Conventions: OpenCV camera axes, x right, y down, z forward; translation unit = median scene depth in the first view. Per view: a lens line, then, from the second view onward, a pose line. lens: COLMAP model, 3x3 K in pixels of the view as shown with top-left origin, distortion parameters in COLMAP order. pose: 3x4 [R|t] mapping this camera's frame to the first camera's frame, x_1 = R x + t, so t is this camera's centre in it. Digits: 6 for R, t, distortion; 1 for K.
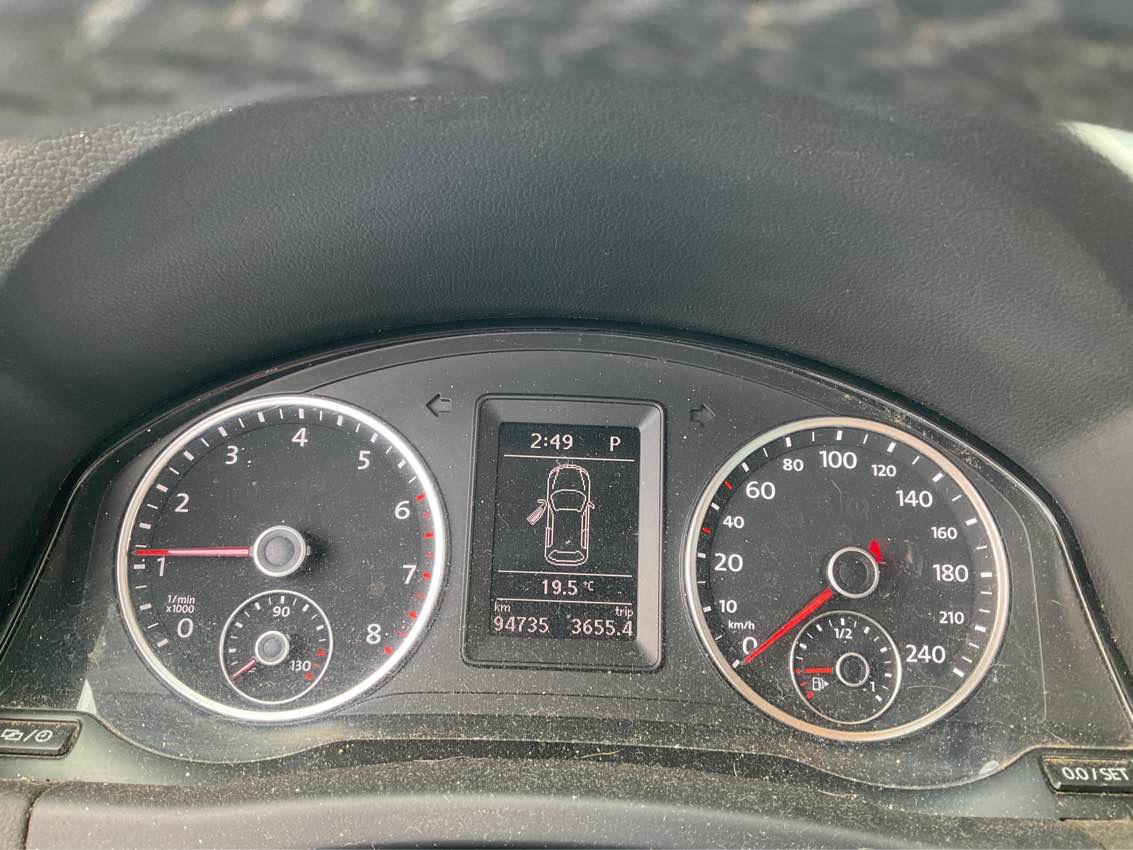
lens RADIAL K [[960.7, 0, 566.5], [0, 960.7, 425.0], [0, 0, 1]] dist [0.002869, 0.000087]
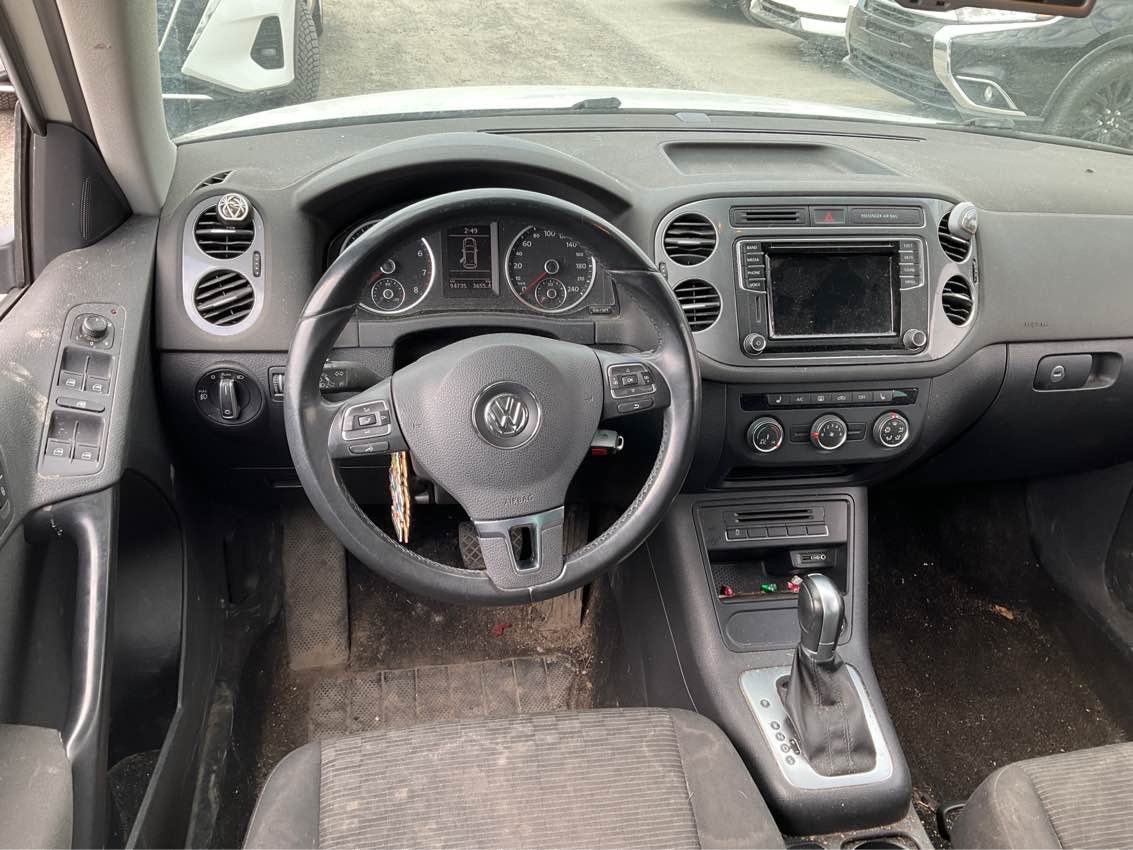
lens RADIAL K [[952.9, 0, 566.5], [0, 952.9, 425.0], [0, 0, 1]] dist [0.005165, 0.000502]
pose [[0.987248, -0.062878, 0.146243, -0.195239], [0.021552, 0.963021, 0.268565, -0.221617], [-0.157722, -0.261988, 0.952096, -2.445678]]
